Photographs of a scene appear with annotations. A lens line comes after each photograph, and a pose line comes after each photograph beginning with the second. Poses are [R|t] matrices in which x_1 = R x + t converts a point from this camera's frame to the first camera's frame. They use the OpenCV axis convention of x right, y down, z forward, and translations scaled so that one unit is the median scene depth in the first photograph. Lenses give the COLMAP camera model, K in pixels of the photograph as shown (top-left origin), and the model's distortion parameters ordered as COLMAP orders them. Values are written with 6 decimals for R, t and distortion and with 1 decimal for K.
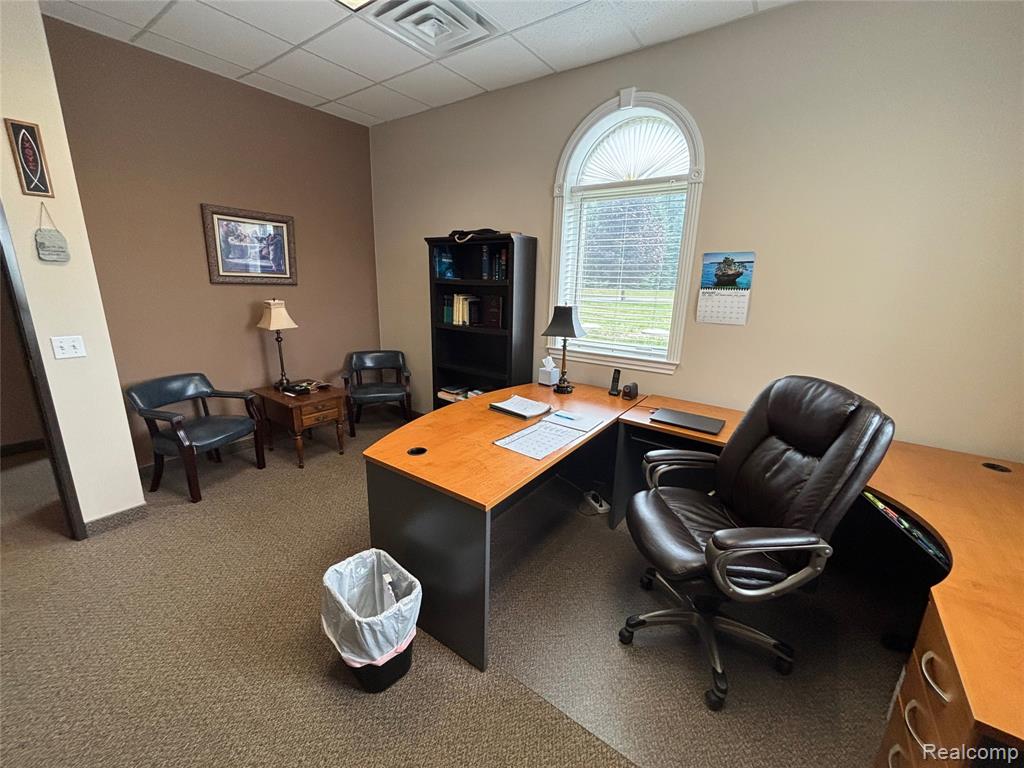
lens RADIAL K [[412.5, 0, 512.0], [0, 412.5, 384.0], [0, 0, 1]] dist [0.002826, 0.000012]
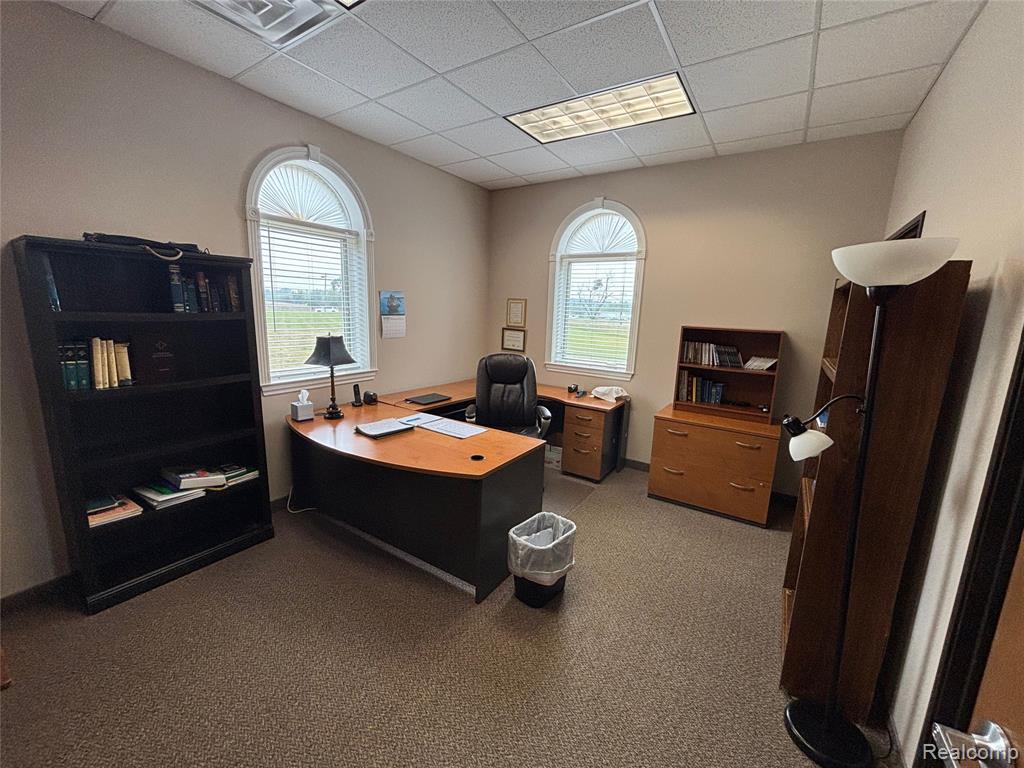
lens RADIAL K [[412.5, 0, 512.0], [0, 412.5, 384.0], [0, 0, 1]] dist [0.002826, 0.000012]
pose [[-0.051384, -0.209649, 0.976426, -0.957701], [0.207140, 0.954218, 0.215781, -0.204158], [-0.976961, 0.213344, -0.005605, 0.576643]]
